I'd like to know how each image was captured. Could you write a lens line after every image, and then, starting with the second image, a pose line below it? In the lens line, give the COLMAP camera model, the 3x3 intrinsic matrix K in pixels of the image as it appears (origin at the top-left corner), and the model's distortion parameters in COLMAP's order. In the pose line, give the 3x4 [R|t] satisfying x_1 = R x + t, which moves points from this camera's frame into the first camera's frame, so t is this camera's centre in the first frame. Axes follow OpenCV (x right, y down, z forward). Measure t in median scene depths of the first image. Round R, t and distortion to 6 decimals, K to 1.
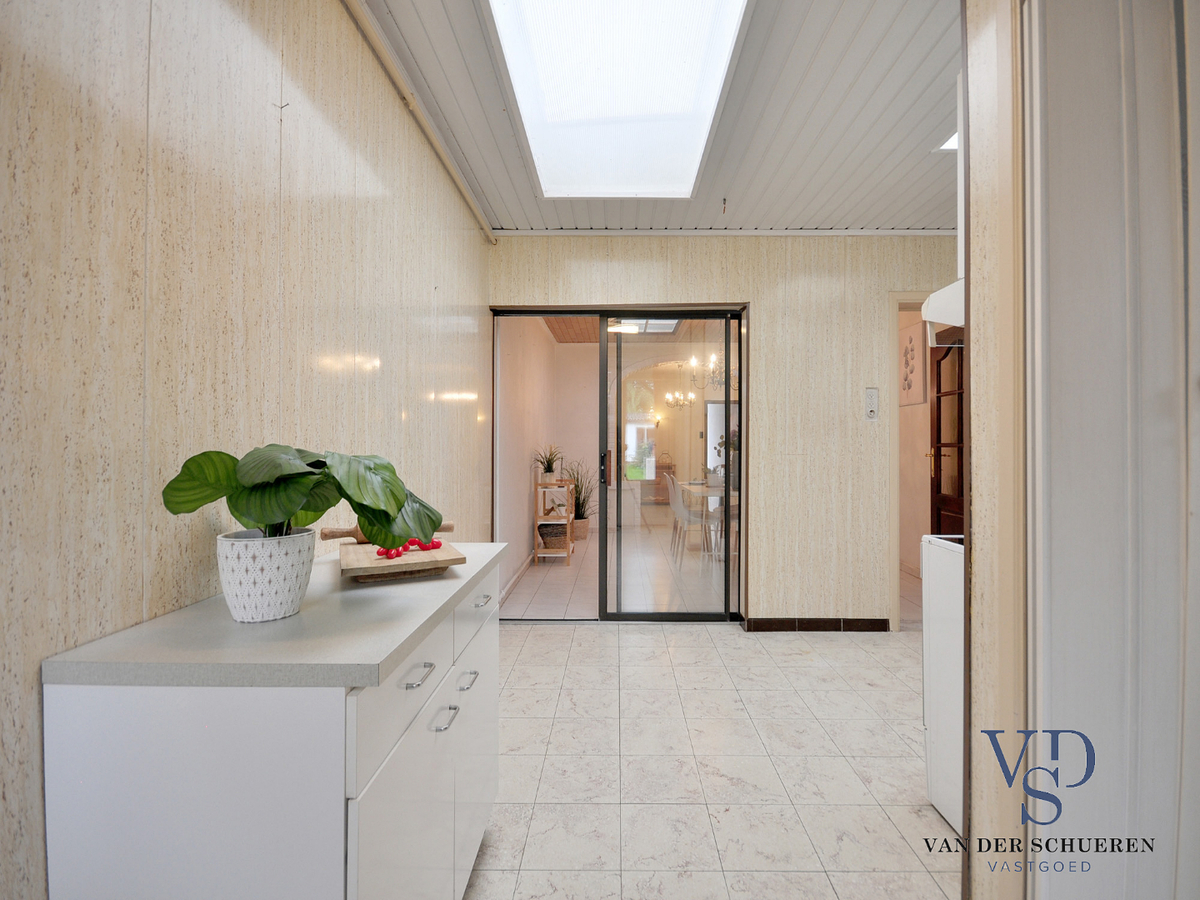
lens RADIAL K [[533.5, 0, 594.5], [0, 533.5, 446.9], [0, 0, 1]] dist [-0.017873, -0.000186]
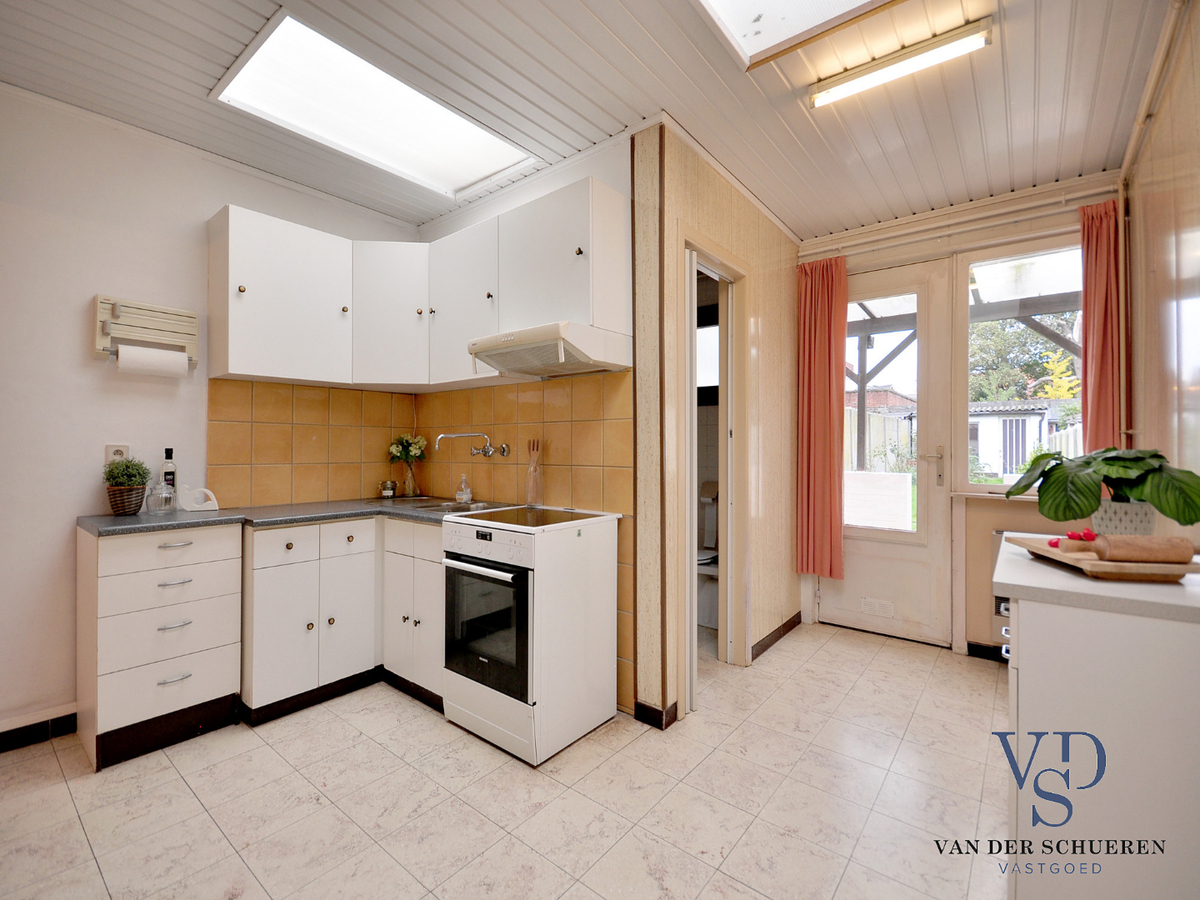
lens RADIAL K [[556.4, 0, 604.0], [0, 556.4, 446.7], [0, 0, 1]] dist [0.012506, -0.017737]
pose [[-0.822971, -0.000829, 0.568083, -0.066750], [-0.001982, 0.999997, -0.001412, -0.000663], [-0.568080, -0.002288, -0.822970, 0.842156]]
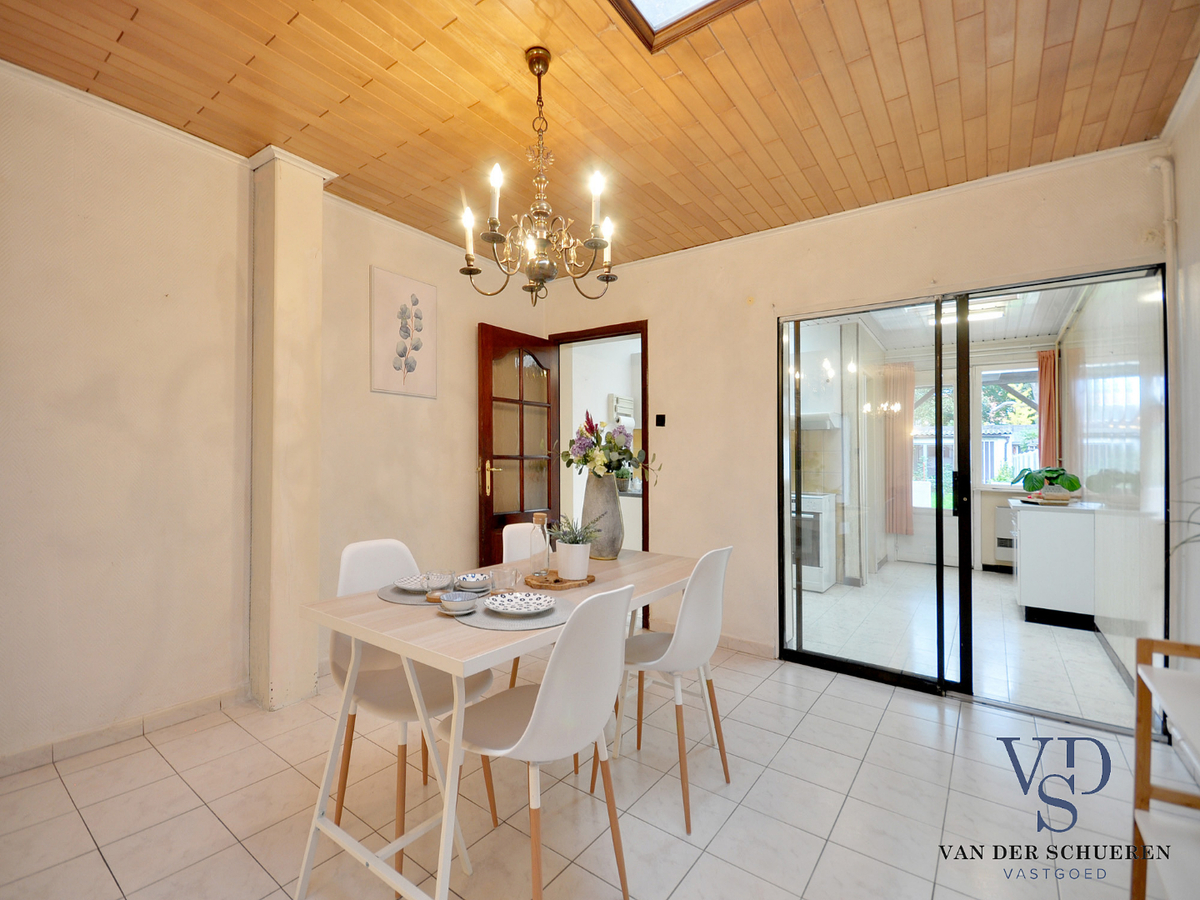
lens RADIAL K [[533.5, 0, 594.5], [0, 533.5, 446.9], [0, 0, 1]] dist [-0.017873, -0.000186]
pose [[-0.827361, 0.001632, 0.561668, 0.030627], [-0.014720, 0.999589, -0.024587, -0.001643], [-0.561477, -0.028610, -0.826998, 1.792619]]
